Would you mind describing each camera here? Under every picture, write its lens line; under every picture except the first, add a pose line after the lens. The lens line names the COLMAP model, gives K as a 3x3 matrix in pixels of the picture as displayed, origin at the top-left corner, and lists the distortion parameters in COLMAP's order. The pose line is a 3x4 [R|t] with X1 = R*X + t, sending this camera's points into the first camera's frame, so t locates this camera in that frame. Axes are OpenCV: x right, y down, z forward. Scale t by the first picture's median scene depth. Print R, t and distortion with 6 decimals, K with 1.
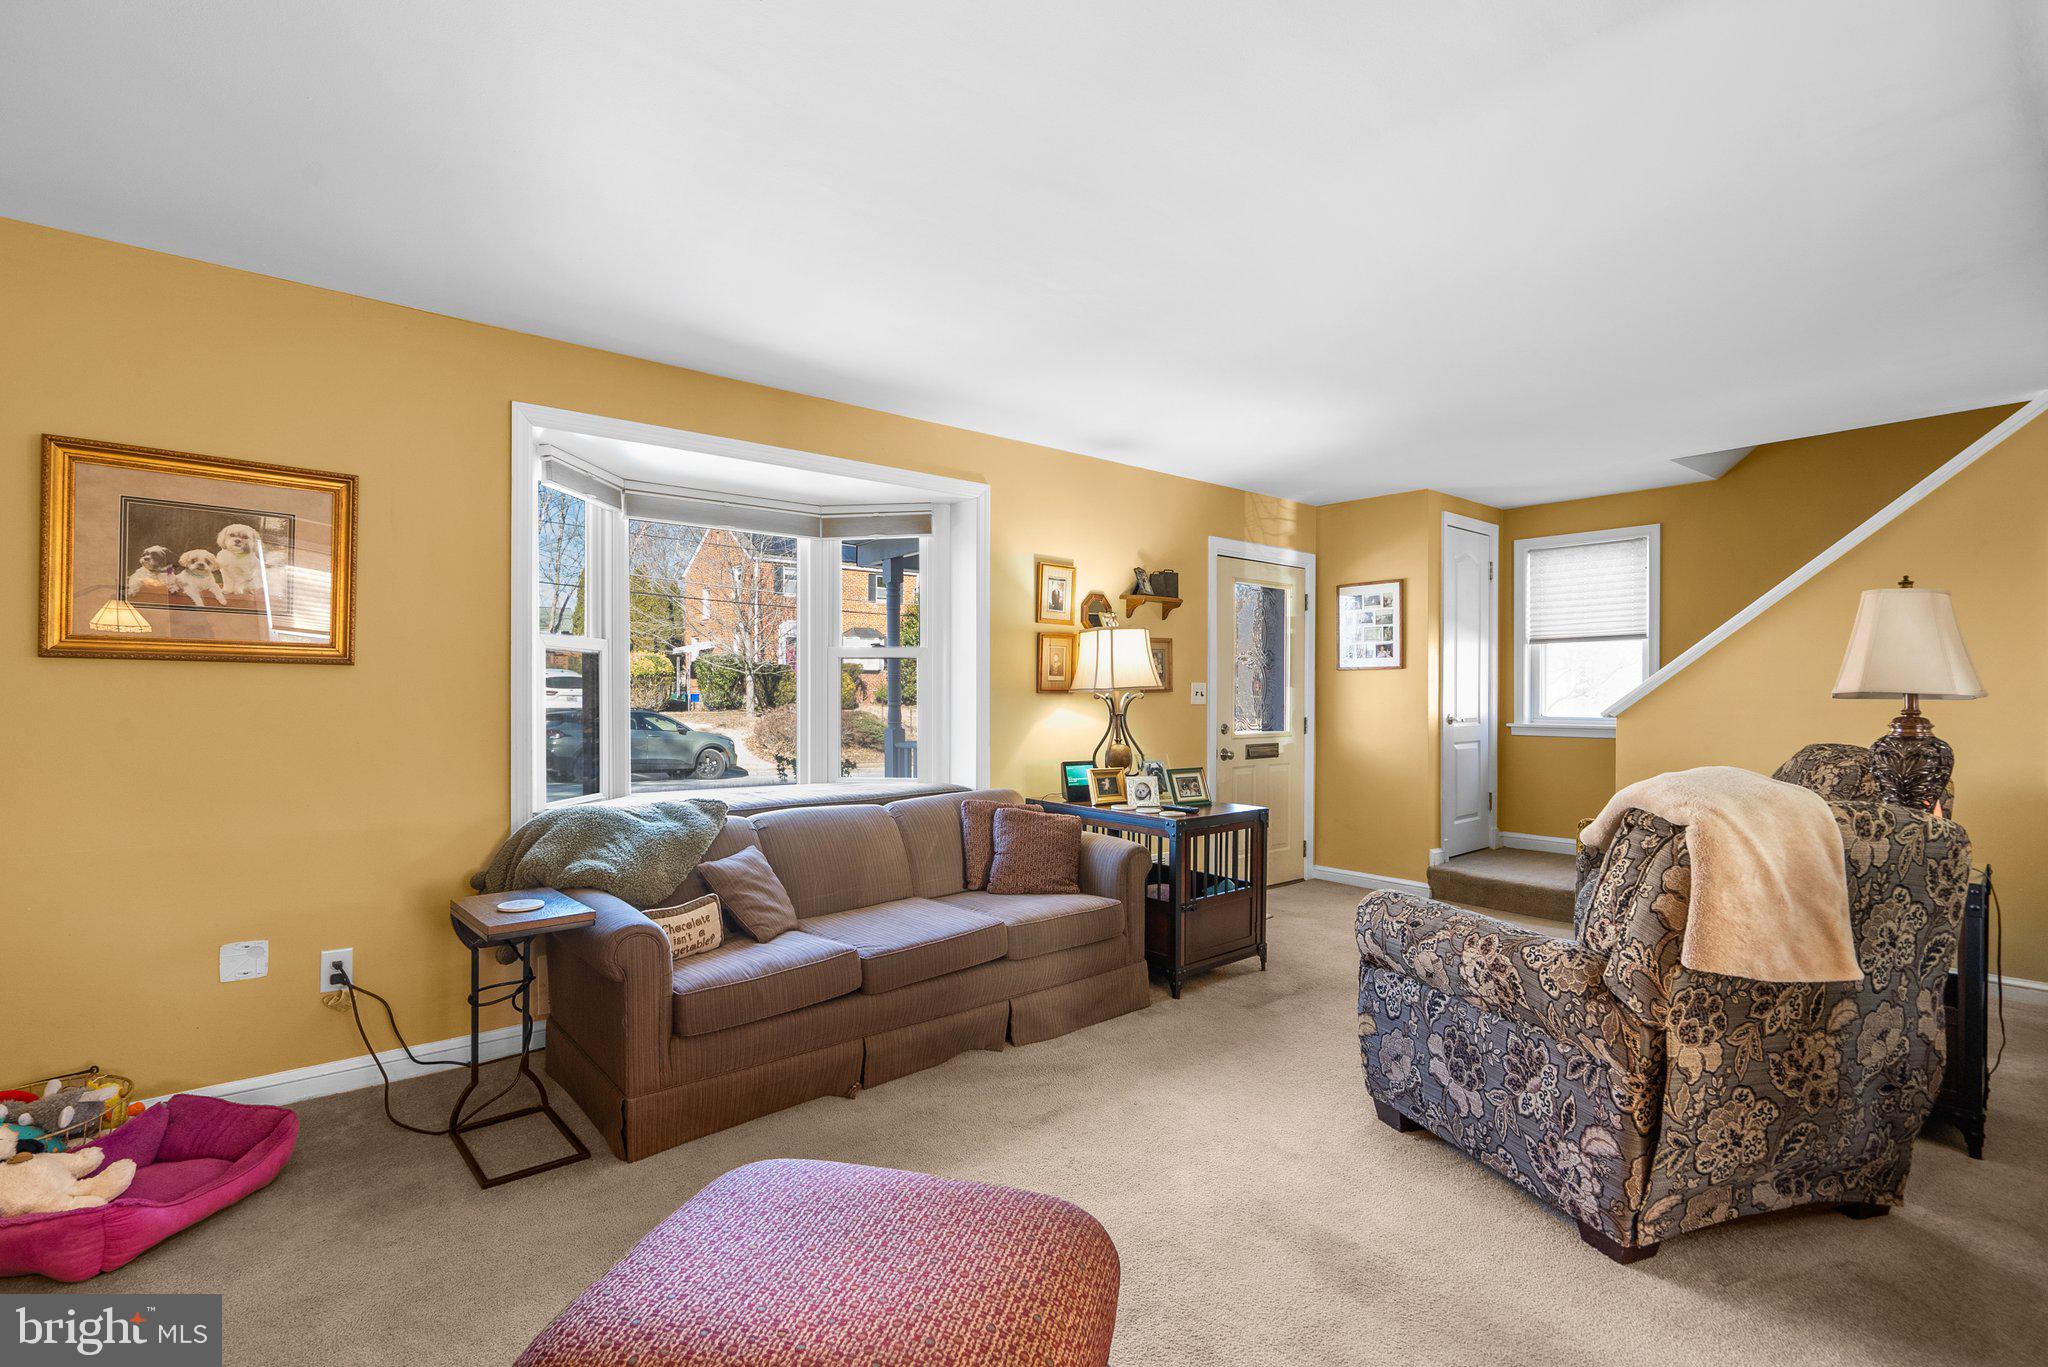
lens RADIAL K [[943.1, 0, 1026.6], [0, 943.1, 689.4], [0, 0, 1]] dist [-0.014324, 0.000382]
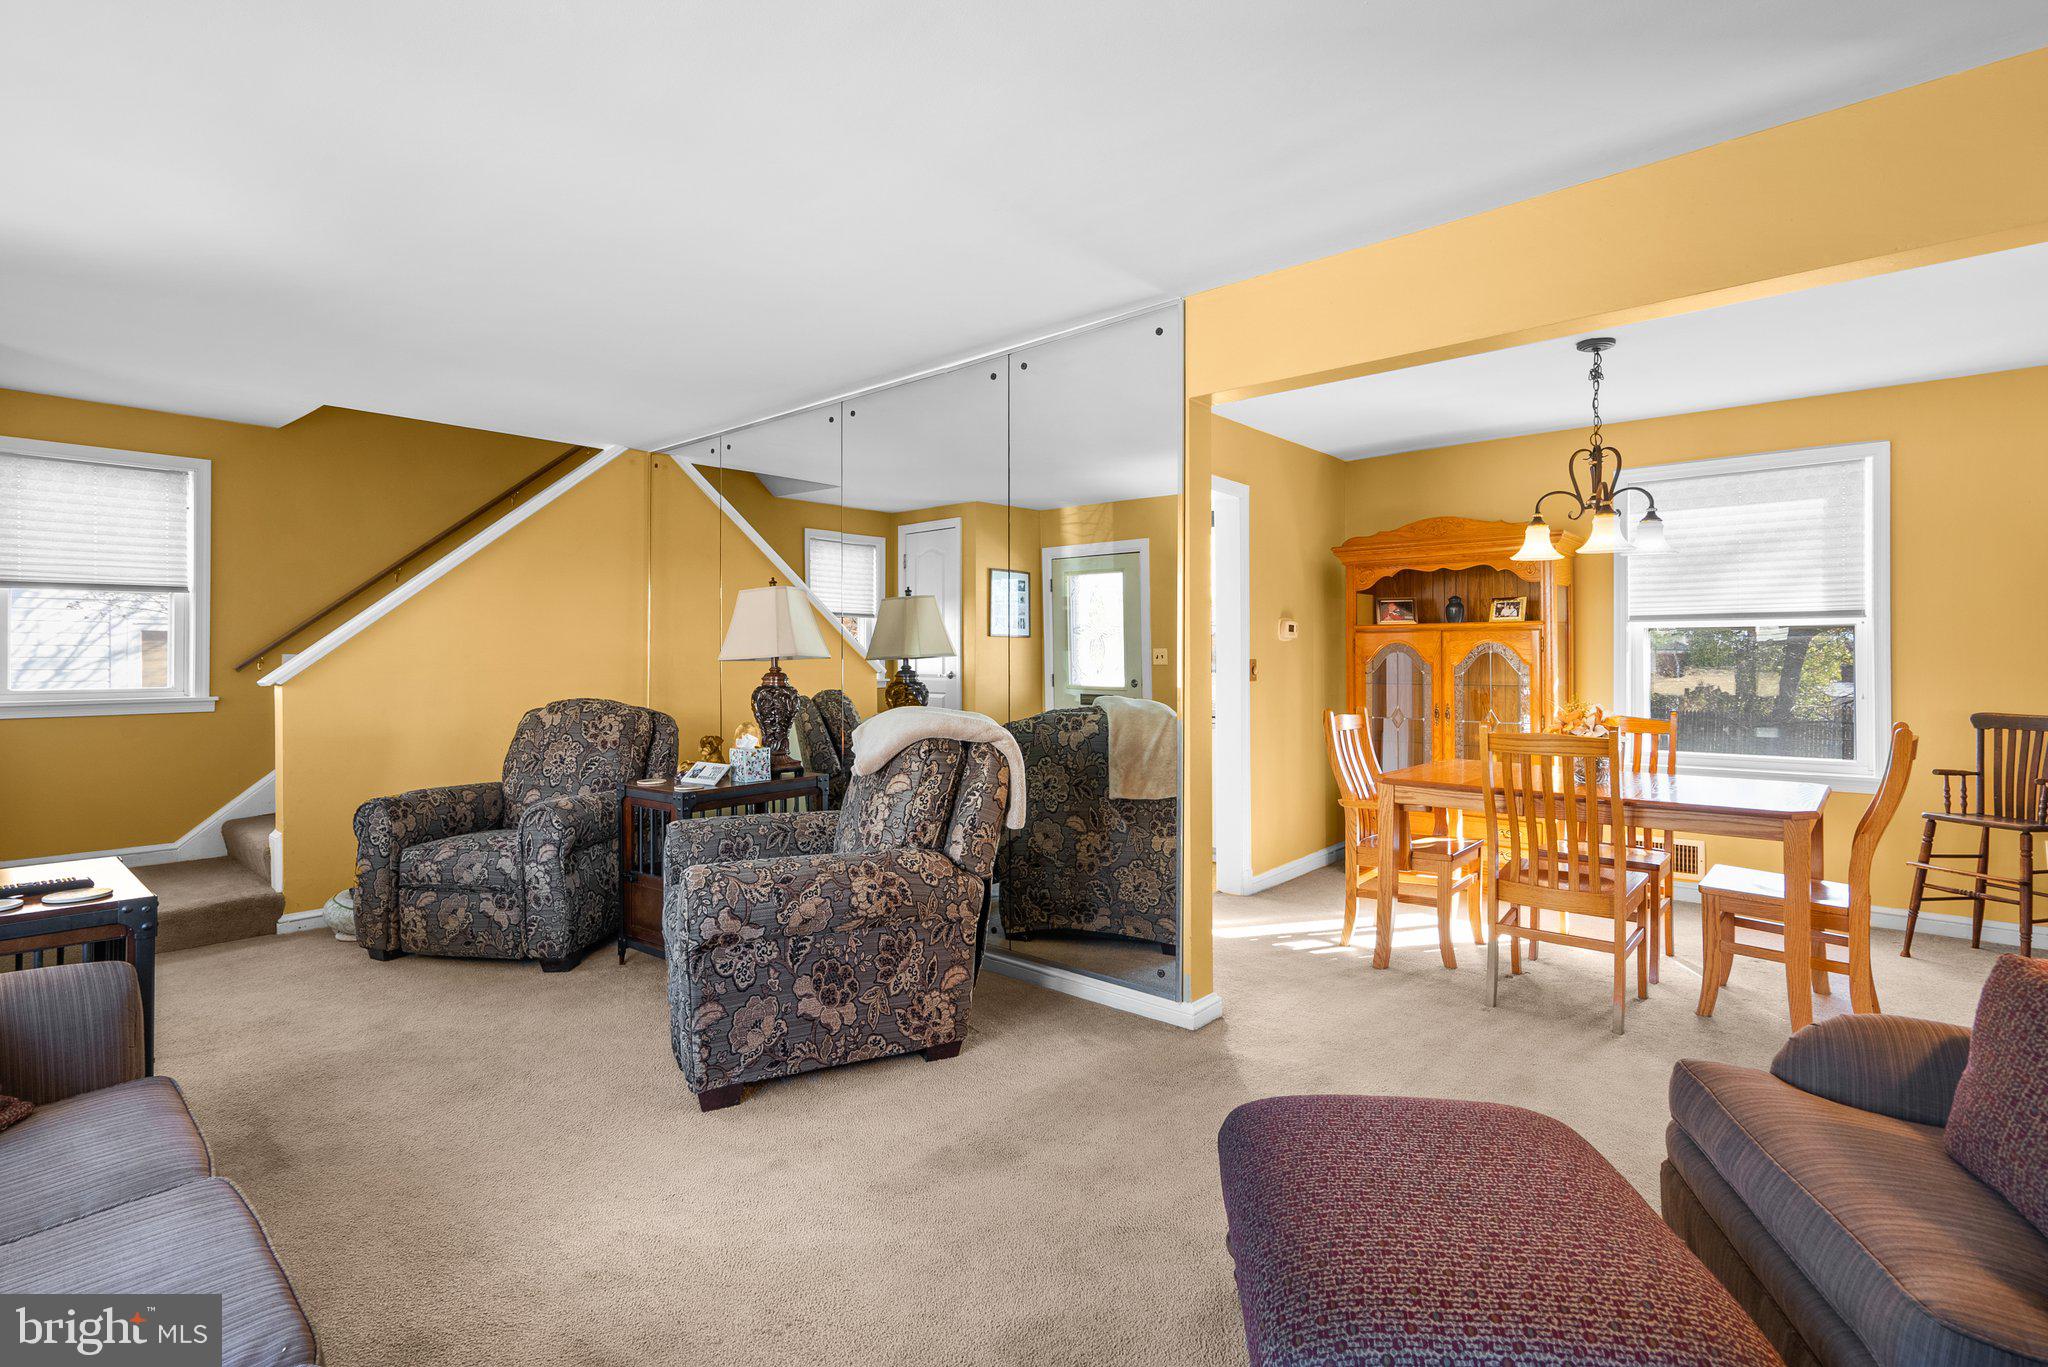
lens RADIAL K [[943.1, 0, 1032.6], [0, 943.1, 665.5], [0, 0, 1]] dist [-0.014324, 0.000382]
pose [[-0.144969, -0.008899, 0.989396, -0.722773], [-0.001356, 0.999960, 0.008796, 0.005419], [-0.989435, -0.000067, -0.144975, 0.991272]]
